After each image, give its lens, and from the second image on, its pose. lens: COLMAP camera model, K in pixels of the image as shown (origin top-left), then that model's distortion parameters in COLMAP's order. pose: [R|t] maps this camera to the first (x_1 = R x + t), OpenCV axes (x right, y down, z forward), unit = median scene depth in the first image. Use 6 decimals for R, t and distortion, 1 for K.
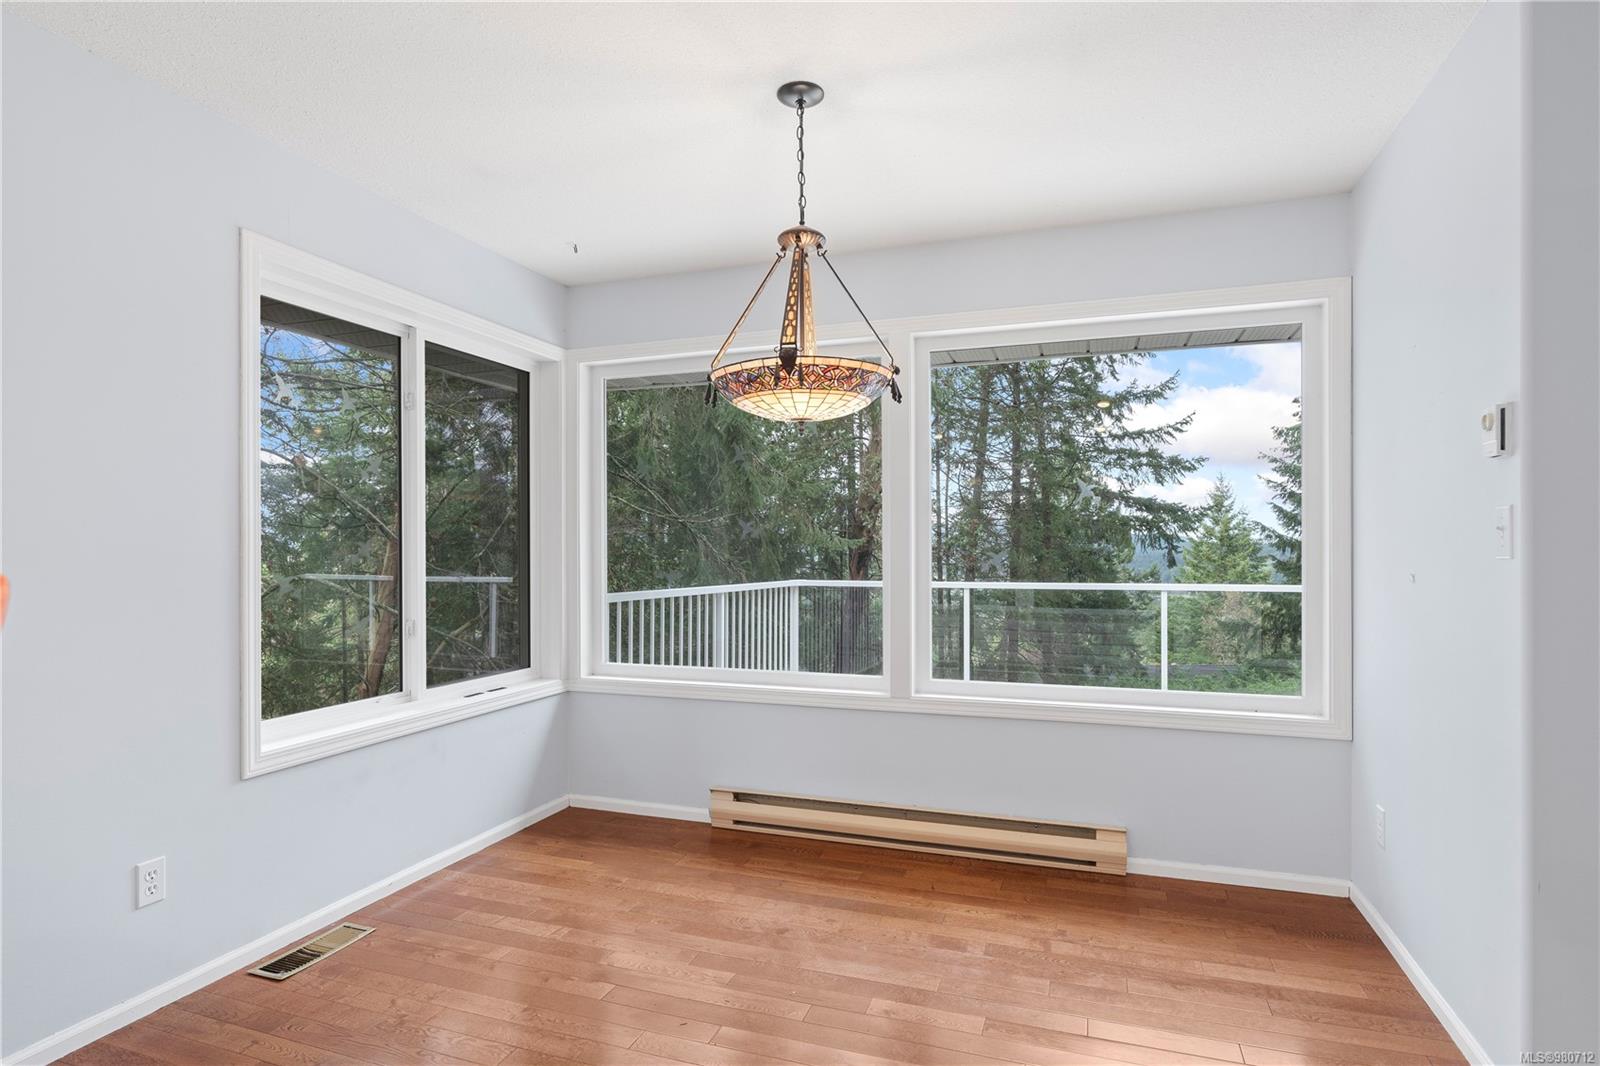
lens RADIAL K [[852.9, 0, 800.7], [0, 852.9, 543.1], [0, 0, 1]] dist [-0.007953, 0.001336]
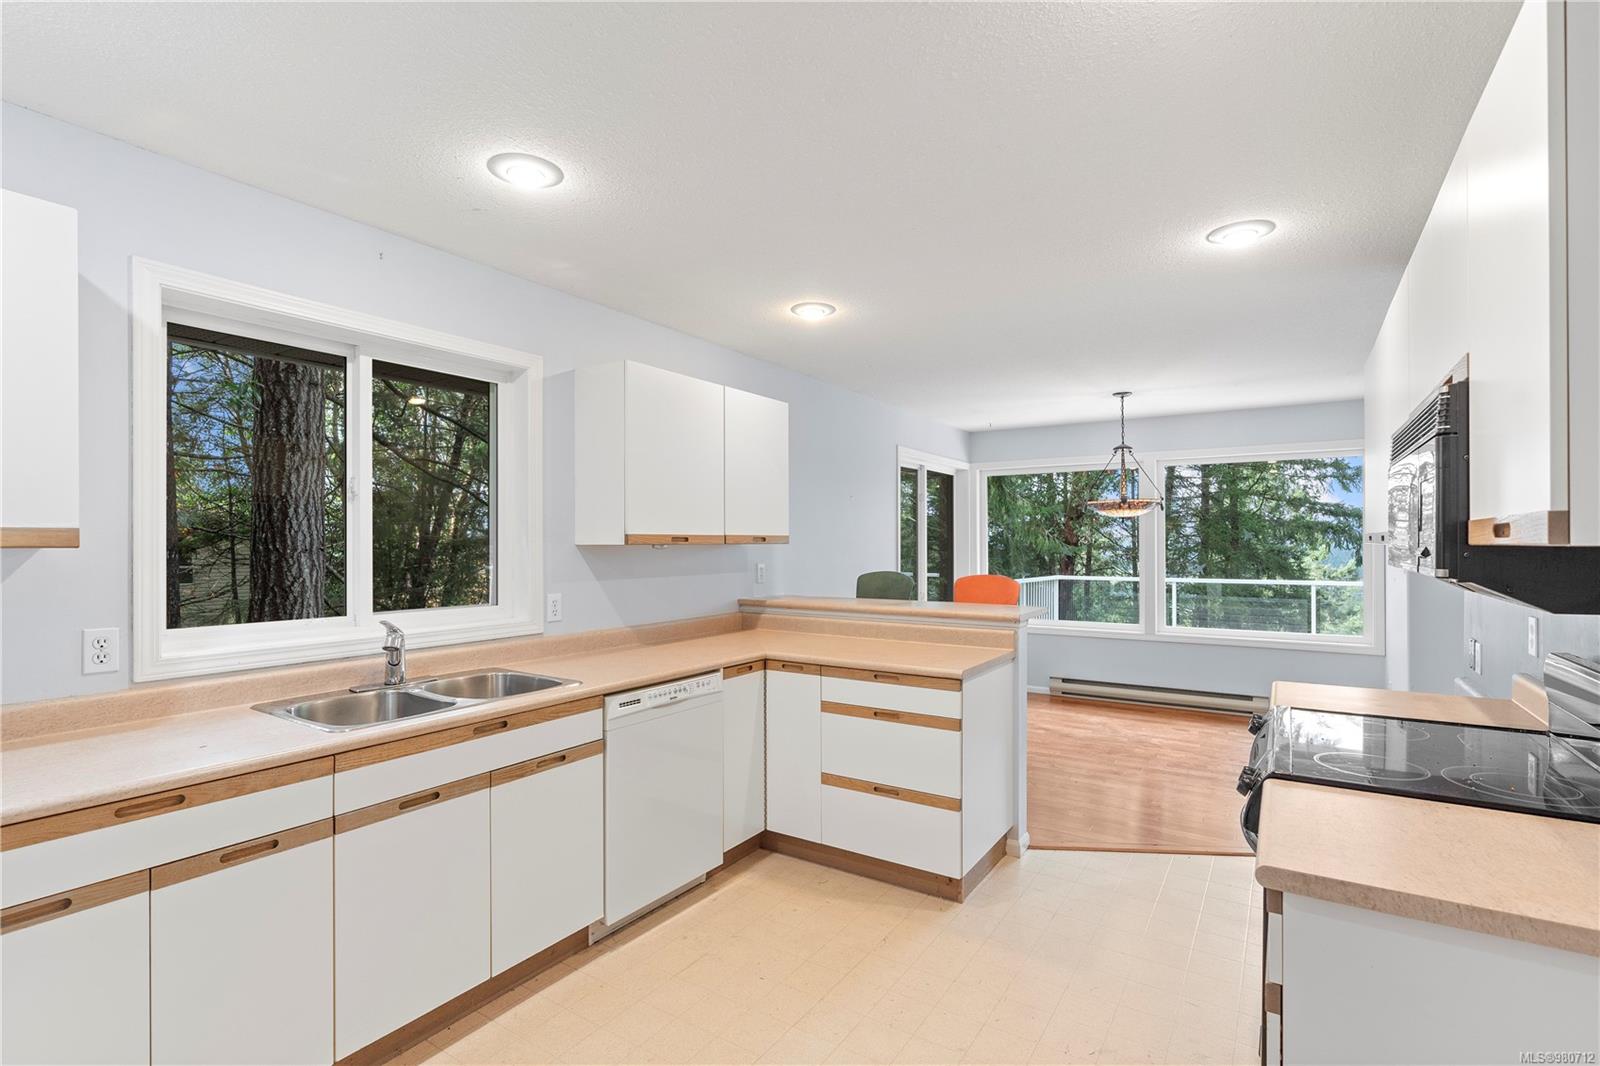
lens RADIAL K [[742.4, 0, 800.9], [0, 742.4, 540.9], [0, 0, 1]] dist [-0.009462, 0.003150]
pose [[0.968763, 0.000409, -0.247988, -0.074192], [0.000079, 0.999998, 0.001954, -0.014309], [0.247989, -0.001913, 0.968761, -0.275420]]
